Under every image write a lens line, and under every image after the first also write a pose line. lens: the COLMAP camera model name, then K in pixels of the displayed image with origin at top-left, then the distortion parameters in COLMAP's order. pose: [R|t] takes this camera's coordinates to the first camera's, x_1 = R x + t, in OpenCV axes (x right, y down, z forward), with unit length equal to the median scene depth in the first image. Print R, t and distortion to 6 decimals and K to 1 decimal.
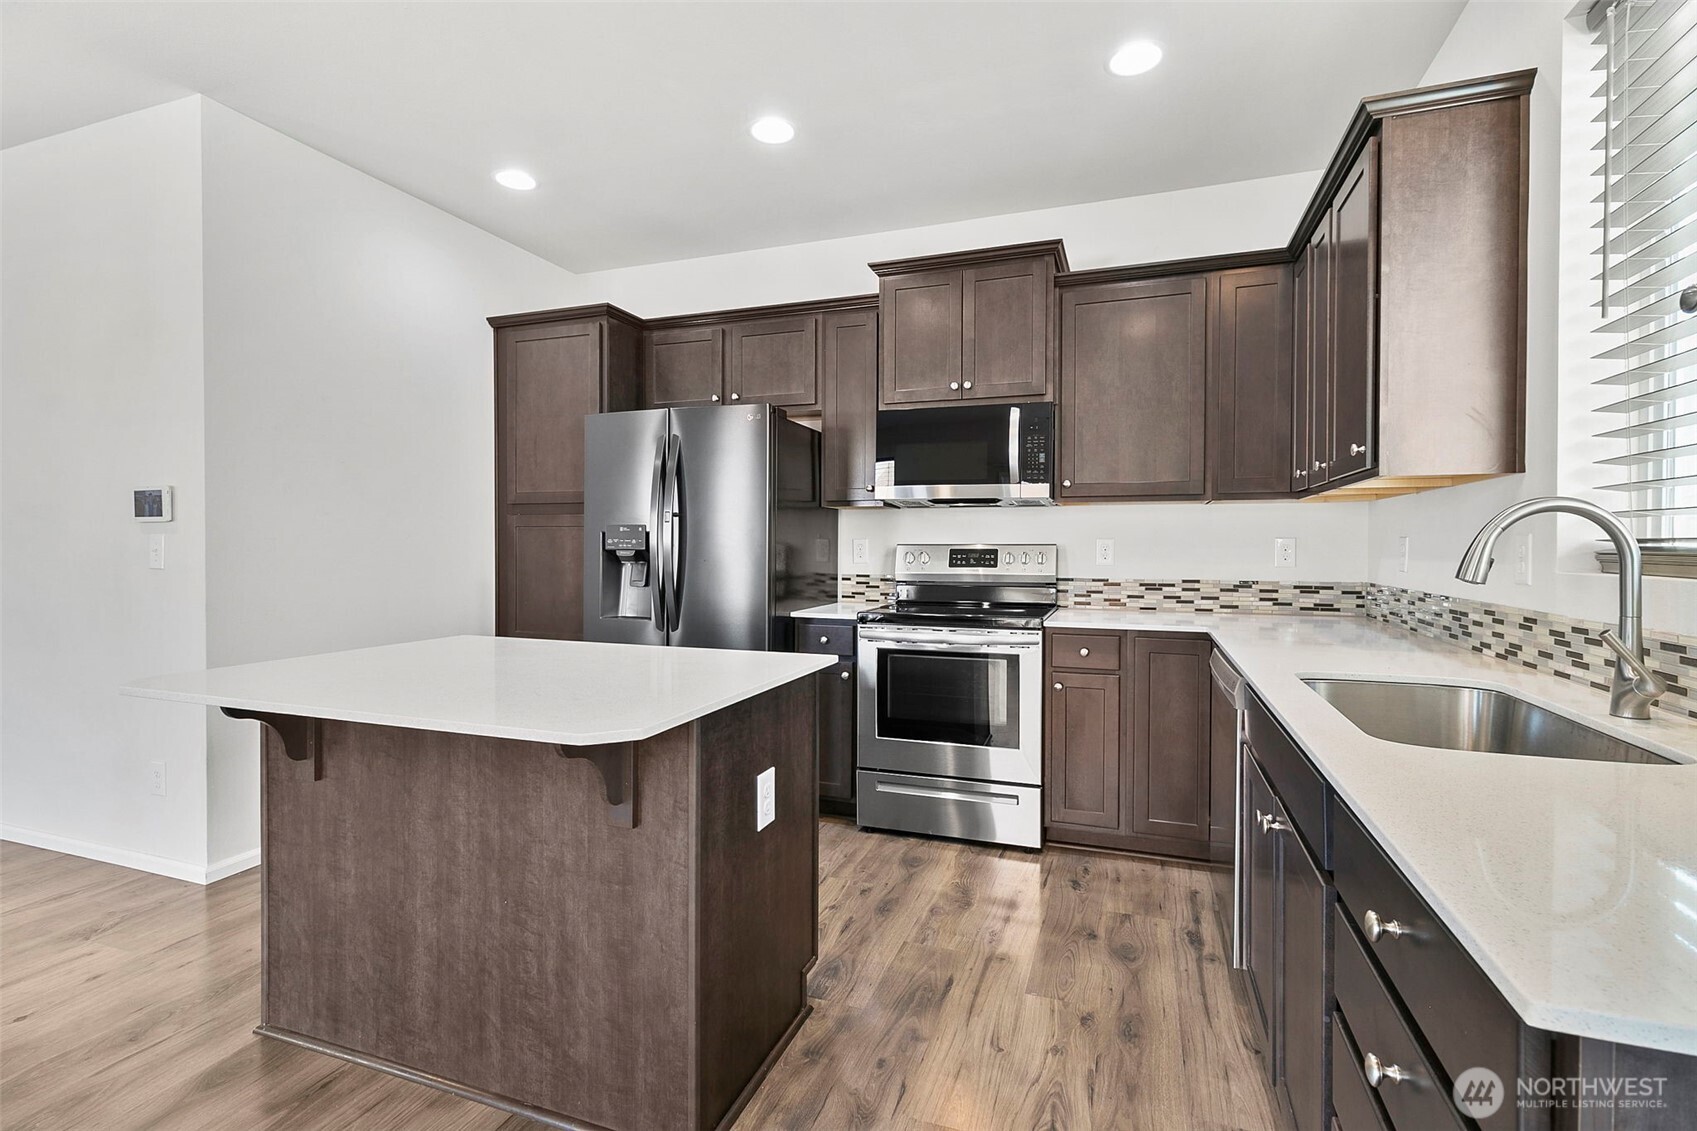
lens RADIAL K [[783.2, 0, 848.7], [0, 783.2, 546.7], [0, 0, 1]] dist [-0.000300, 0.000055]
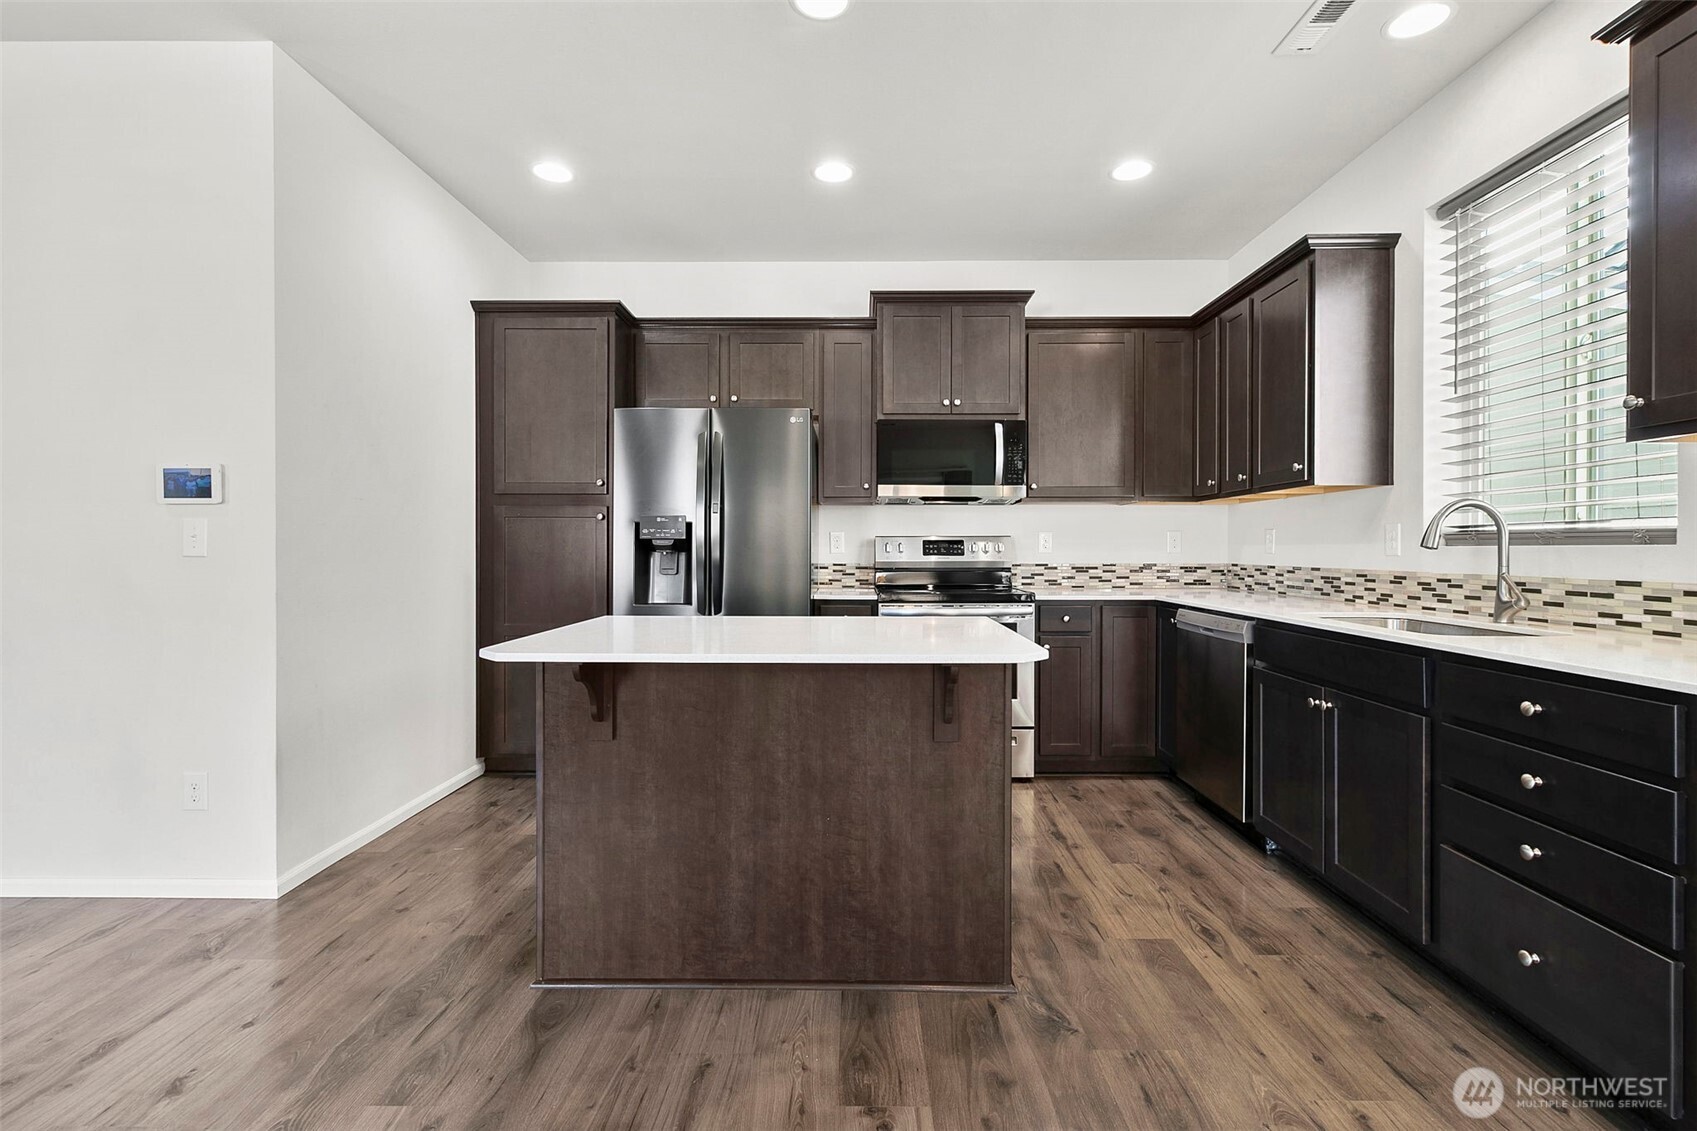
lens RADIAL K [[783.2, 0, 848.7], [0, 783.2, 546.7], [0, 0, 1]] dist [-0.000300, 0.000055]
pose [[0.944182, -0.001193, 0.329421, -0.533762], [0.002817, 0.999986, -0.004451, 0.025975], [-0.329411, 0.005131, 0.944173, -0.102104]]
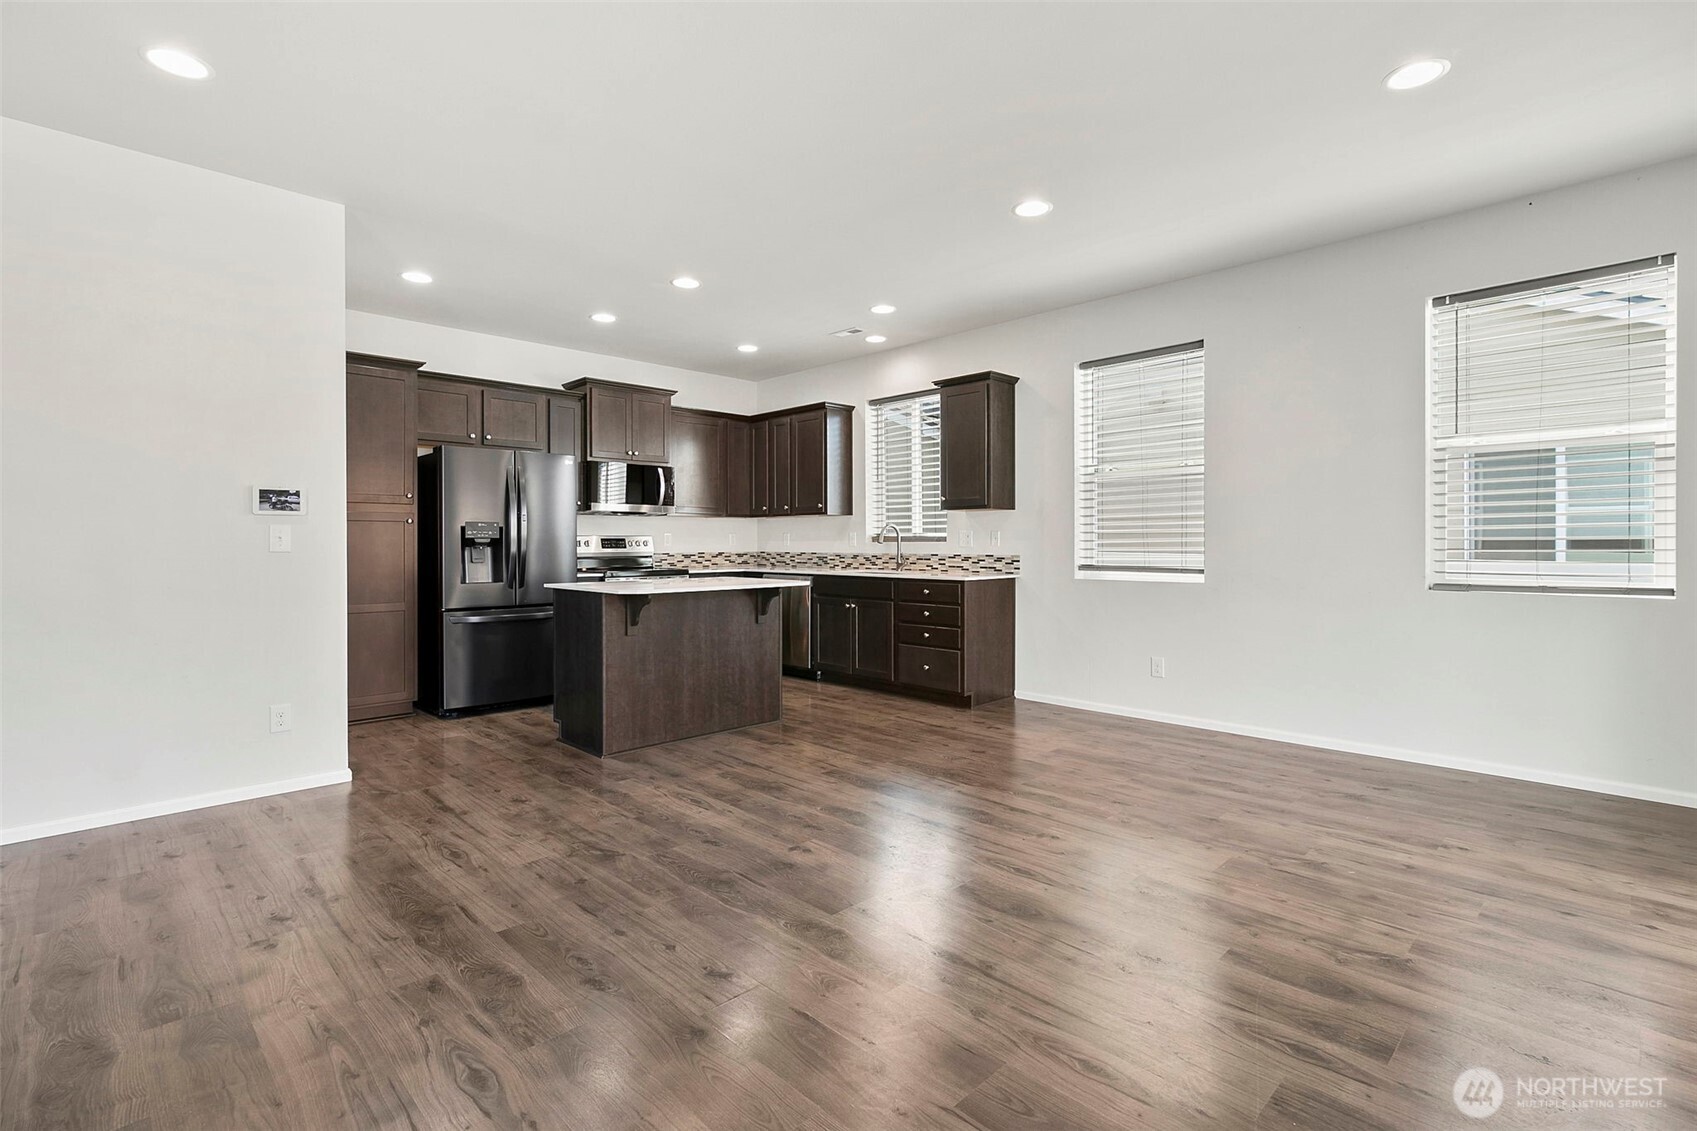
lens RADIAL K [[783.2, 0, 848.7], [0, 783.2, 546.7], [0, 0, 1]] dist [-0.000300, 0.000055]
pose [[0.431117, -0.008369, 0.902257, -1.828791], [0.006157, 0.999961, 0.006333, 0.020525], [-0.902275, 0.002825, 0.431152, -0.411195]]
